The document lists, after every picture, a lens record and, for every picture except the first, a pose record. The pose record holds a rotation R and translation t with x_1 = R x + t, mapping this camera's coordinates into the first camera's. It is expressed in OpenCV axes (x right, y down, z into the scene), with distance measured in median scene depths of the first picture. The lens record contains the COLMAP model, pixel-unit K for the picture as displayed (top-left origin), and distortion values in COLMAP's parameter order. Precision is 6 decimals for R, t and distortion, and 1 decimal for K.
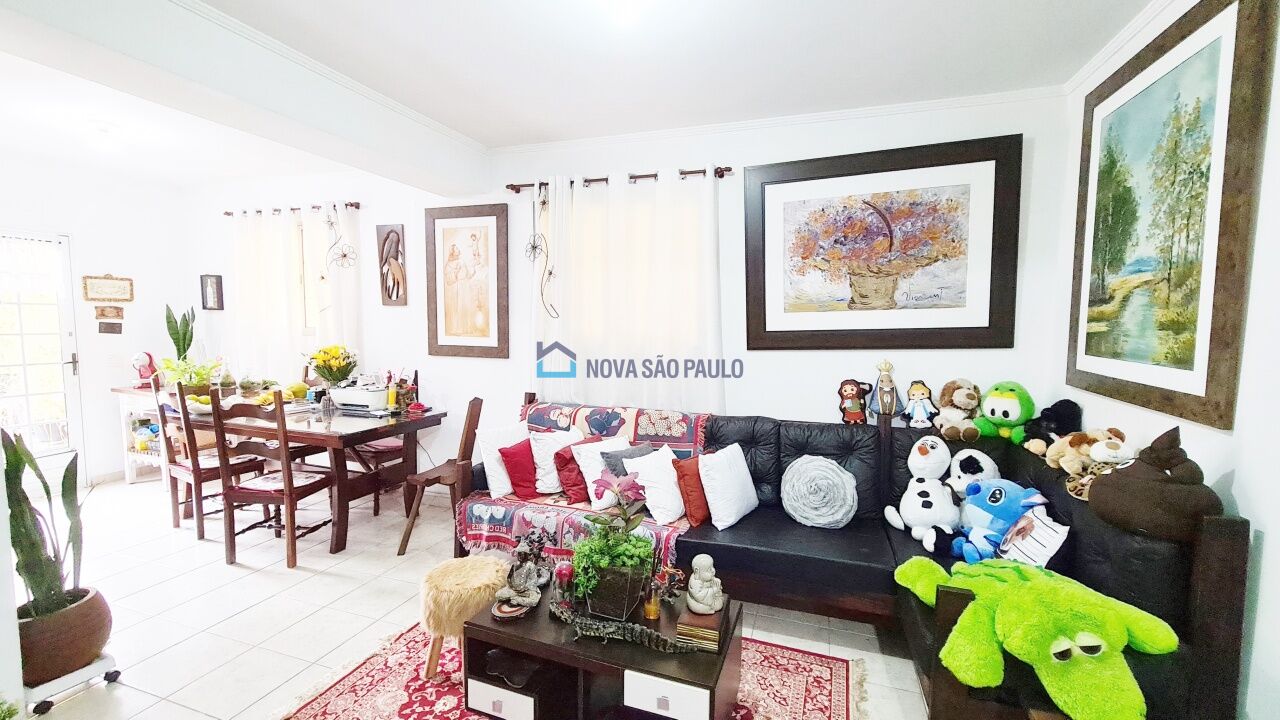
lens RADIAL K [[523.6, 0, 641.5], [0, 523.6, 364.5], [0, 0, 1]] dist [0.003312, -0.000824]
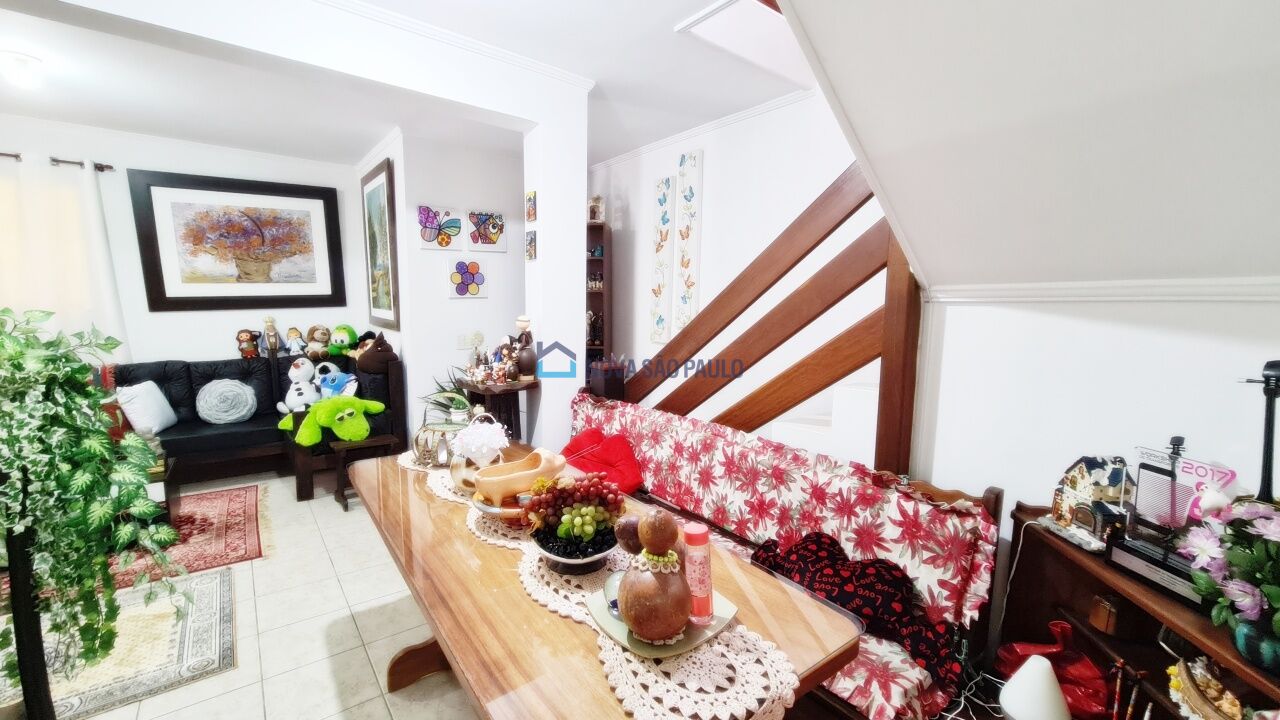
lens RADIAL K [[523.6, 0, 641.5], [0, 523.6, 364.5], [0, 0, 1]] dist [0.003312, -0.000824]
pose [[0.548371, -0.102795, 0.829893, -0.253346], [0.061879, 0.994683, 0.082319, 0.081211], [-0.833943, 0.006211, 0.551816, -0.837569]]
